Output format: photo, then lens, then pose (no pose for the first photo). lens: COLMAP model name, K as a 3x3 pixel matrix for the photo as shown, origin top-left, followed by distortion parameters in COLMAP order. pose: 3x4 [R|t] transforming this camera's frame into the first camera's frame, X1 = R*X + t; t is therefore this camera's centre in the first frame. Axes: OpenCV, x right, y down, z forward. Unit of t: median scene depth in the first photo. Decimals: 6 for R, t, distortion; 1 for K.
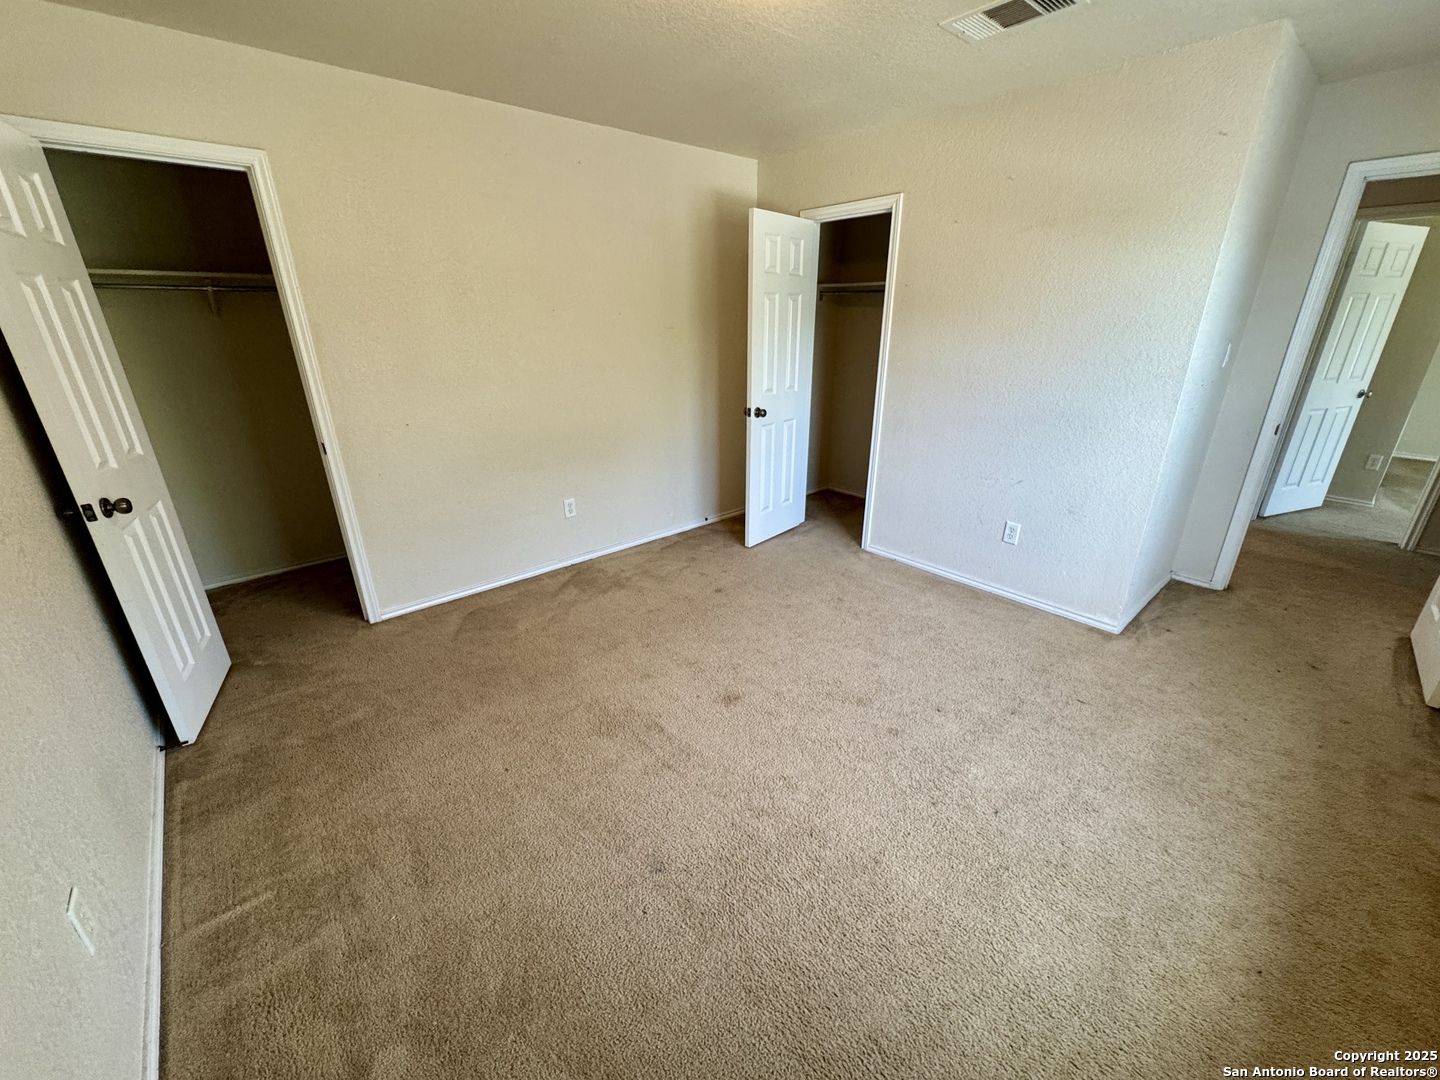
lens RADIAL K [[575.1, 0, 720.0], [0, 575.1, 540.0], [0, 0, 1]] dist [-0.002183, 0.000174]
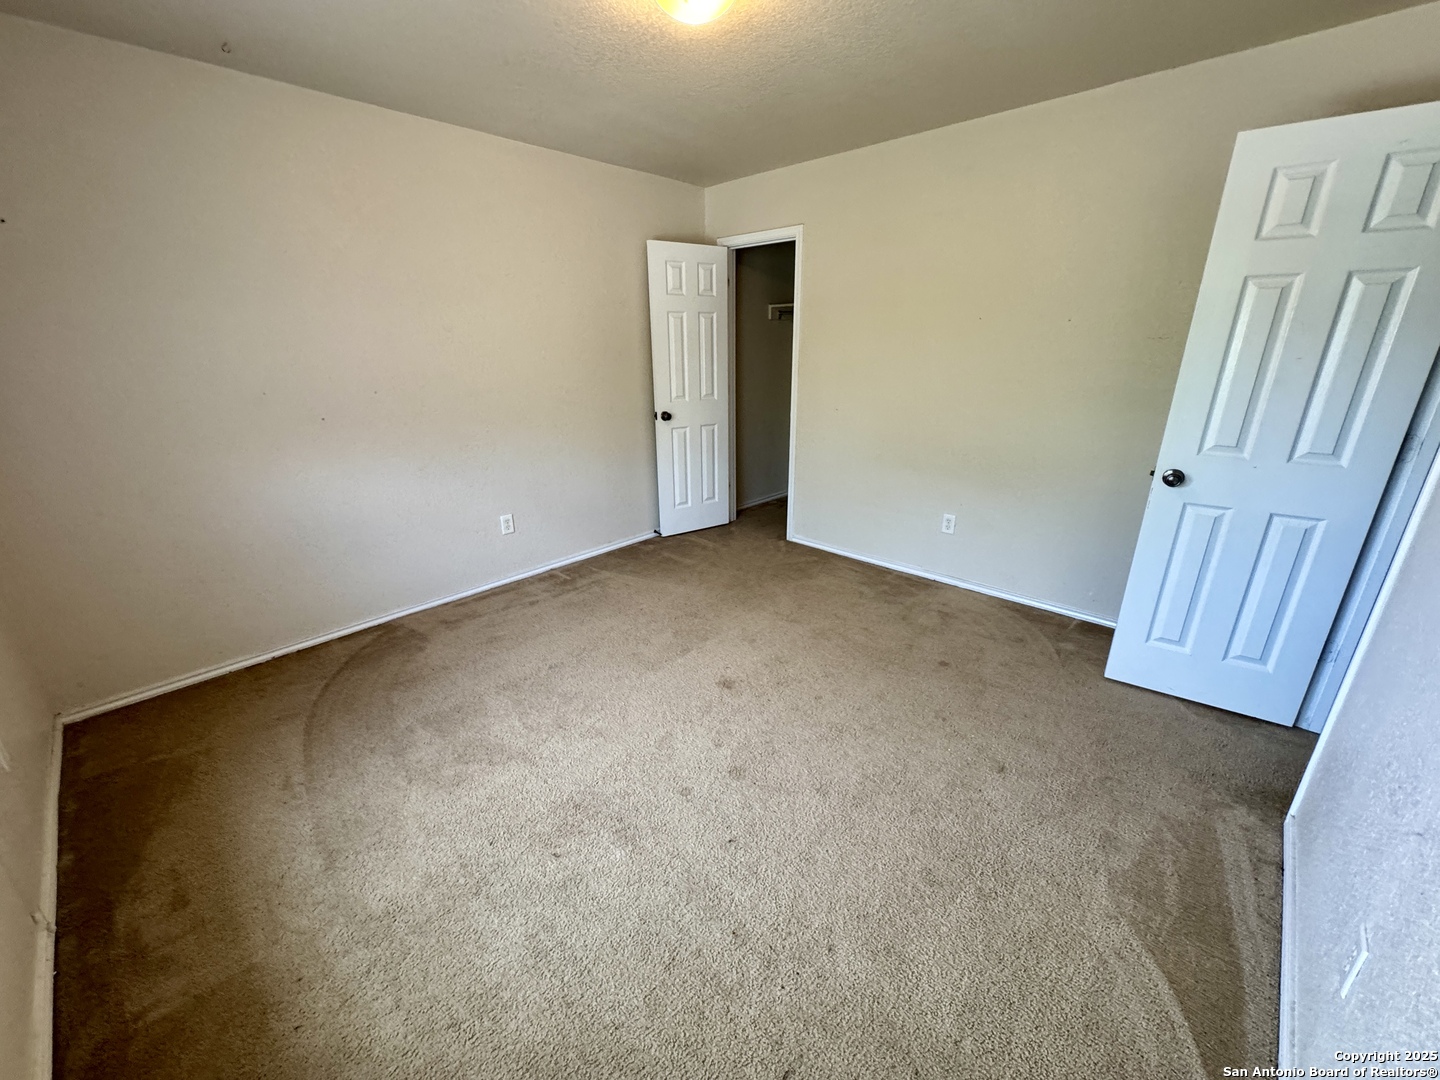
lens RADIAL K [[581.2, 0, 715.1], [0, 581.2, 533.9], [0, 0, 1]] dist [-0.000947, -0.000217]
pose [[0.097063, 0.327736, -0.939770, 0.940421], [-0.345314, 0.896665, 0.277038, -0.265789], [0.933455, 0.297625, 0.200204, 0.672725]]
